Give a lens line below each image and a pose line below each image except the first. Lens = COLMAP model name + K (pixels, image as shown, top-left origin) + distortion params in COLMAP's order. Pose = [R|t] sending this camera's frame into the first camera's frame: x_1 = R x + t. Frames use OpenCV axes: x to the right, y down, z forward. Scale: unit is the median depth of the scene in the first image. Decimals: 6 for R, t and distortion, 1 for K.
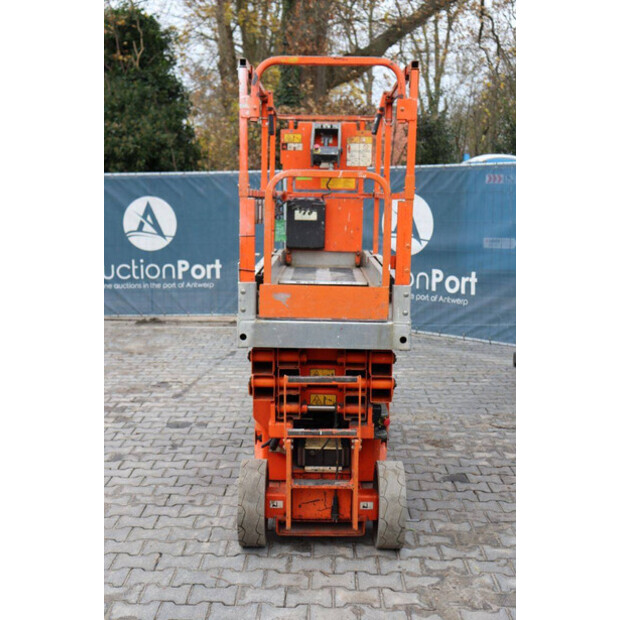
lens RADIAL K [[778.8, 0, 315.3], [0, 778.8, 306.5], [0, 0, 1]] dist [0.069999, 0.000000]
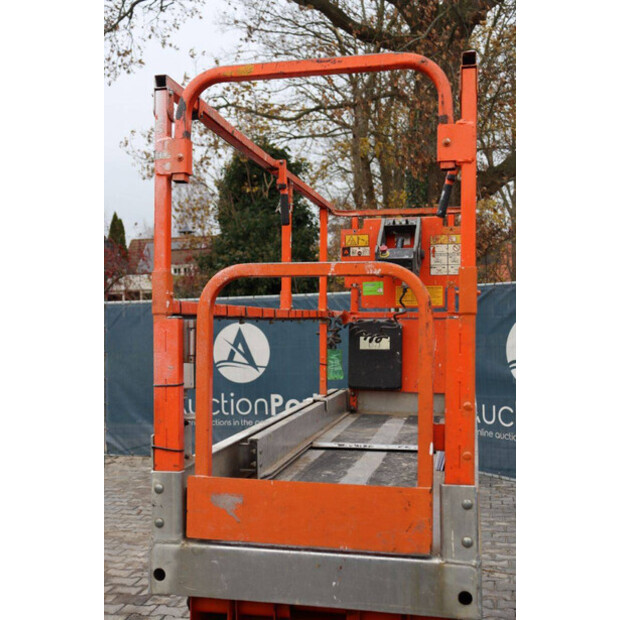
lens RADIAL K [[772.1, 0, 306.3], [0, 772.1, 310.8], [0, 0, 1]] dist [0.002752, 0.000000]
pose [[0.979968, -0.017357, -0.198398, 0.067203], [-0.013557, 0.988070, -0.153405, -0.035068], [0.198693, 0.153022, 0.968042, 0.283002]]
